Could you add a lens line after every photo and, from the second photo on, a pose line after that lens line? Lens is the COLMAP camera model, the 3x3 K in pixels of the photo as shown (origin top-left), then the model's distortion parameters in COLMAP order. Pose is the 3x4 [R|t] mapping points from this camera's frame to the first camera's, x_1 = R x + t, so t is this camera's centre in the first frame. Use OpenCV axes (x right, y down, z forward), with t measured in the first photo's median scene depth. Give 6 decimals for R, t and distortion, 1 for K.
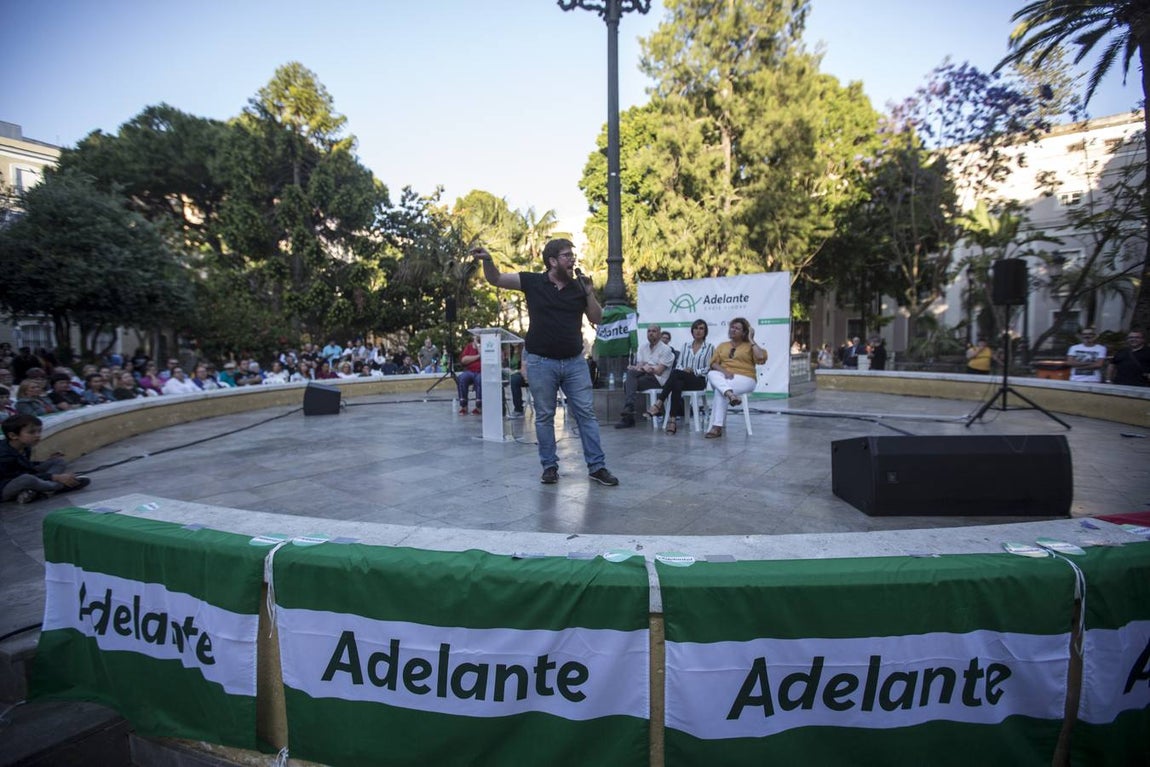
lens RADIAL K [[521.9, 0, 570.2], [0, 521.9, 381.7], [0, 0, 1]] dist [-0.044155, 0.011682]
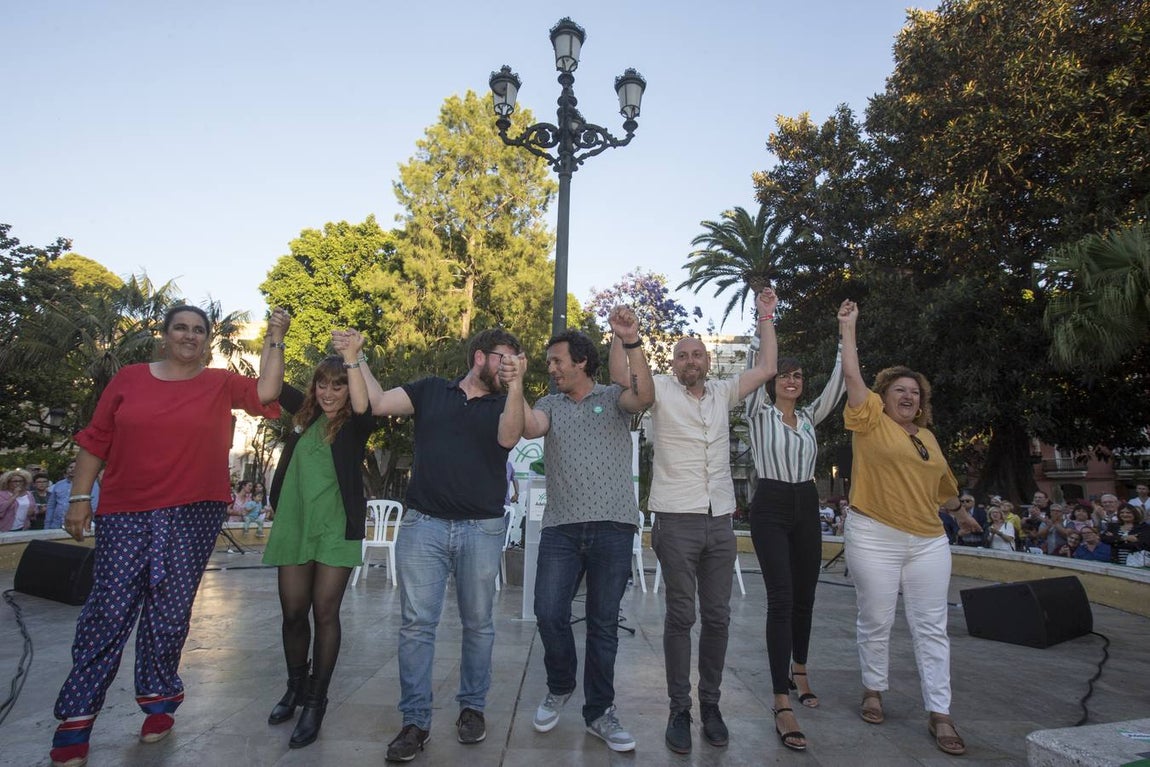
lens RADIAL K [[577.5, 0, 573.9], [0, 577.5, 376.1], [0, 0, 1]] dist [-0.044606, 0.017769]
pose [[0.794102, 0.162319, 0.585709, -0.178670], [0.000941, 0.963349, -0.268251, -0.002689], [-0.607784, 0.213570, 0.764844, 0.068541]]
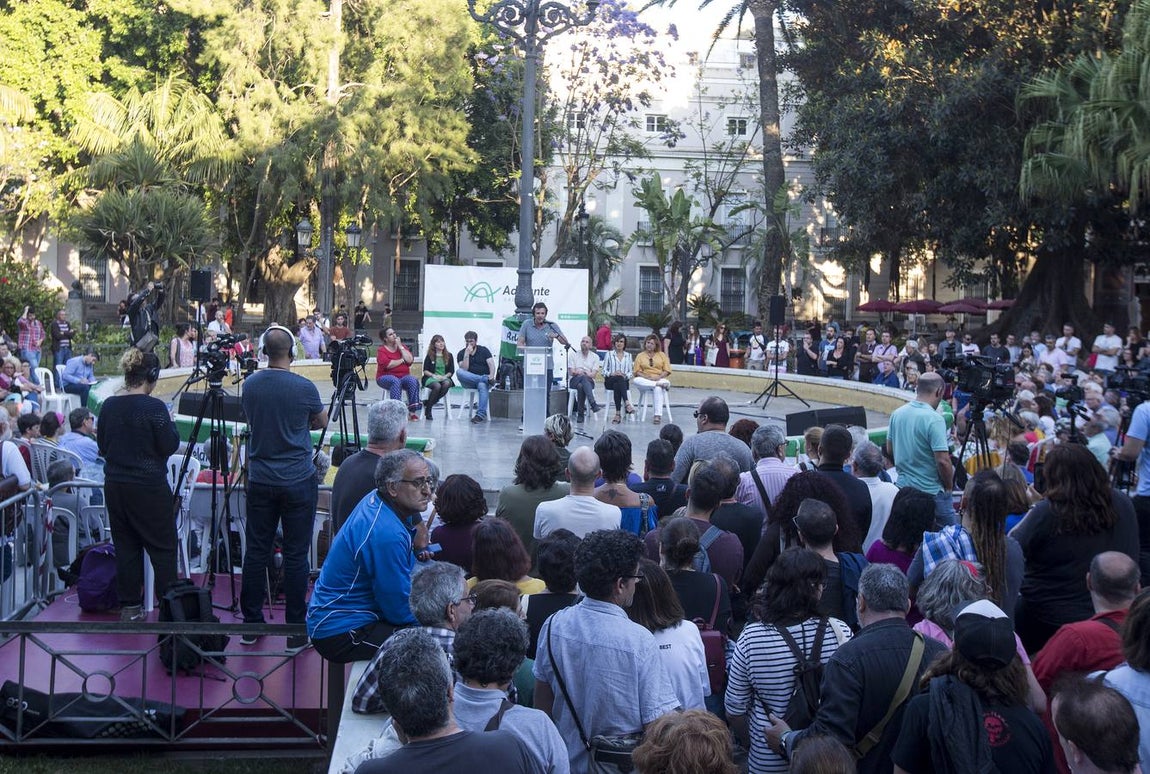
lens RADIAL K [[1140.1, 0, 547.9], [0, 1140.1, 284.8], [0, 0, 1]] dist [0.017221, 0.000000]
pose [[0.733301, 0.032306, 0.679136, -0.540102], [0.007711, 0.998411, -0.055820, -0.025612], [-0.679860, 0.046170, 0.731887, -0.280312]]
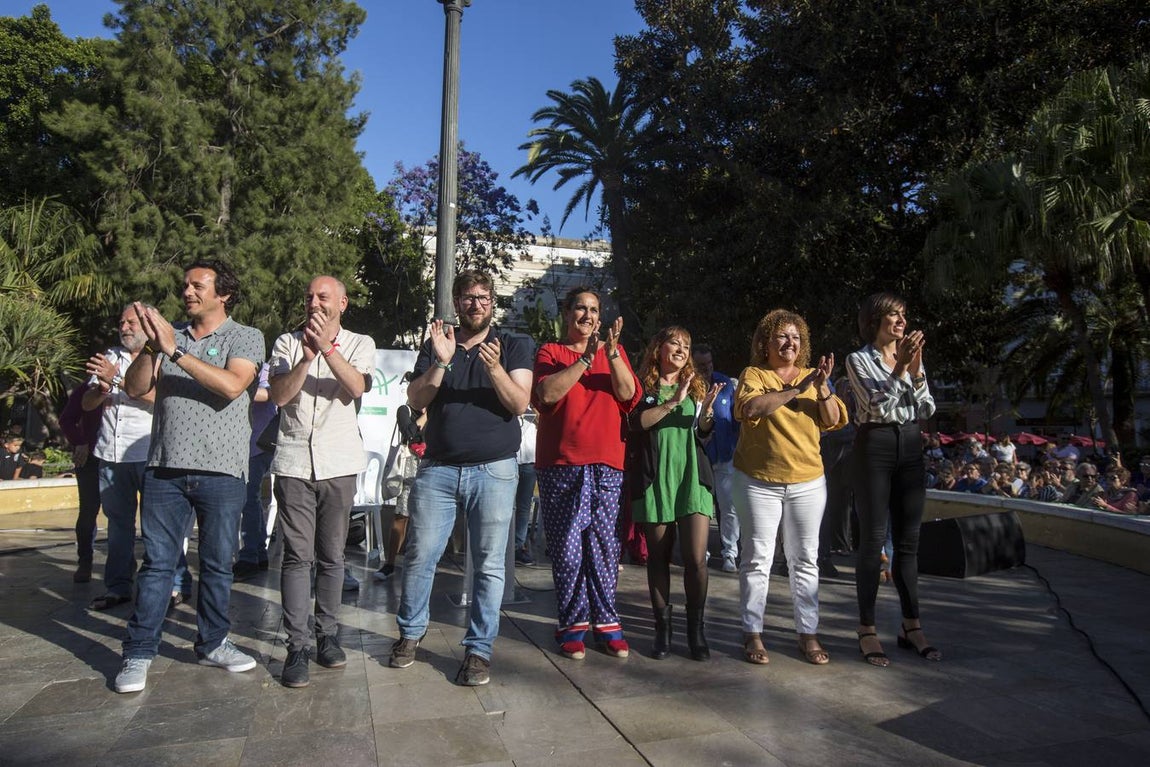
lens RADIAL K [[716.0, 0, 572.5], [0, 716.0, 384.4], [0, 0, 1]] dist [-0.044867, 0.054271]
pose [[0.568900, 0.083326, 0.818174, -0.218207], [0.033569, 0.991672, -0.124337, -0.006851], [-0.821721, 0.098201, 0.561365, 0.111611]]
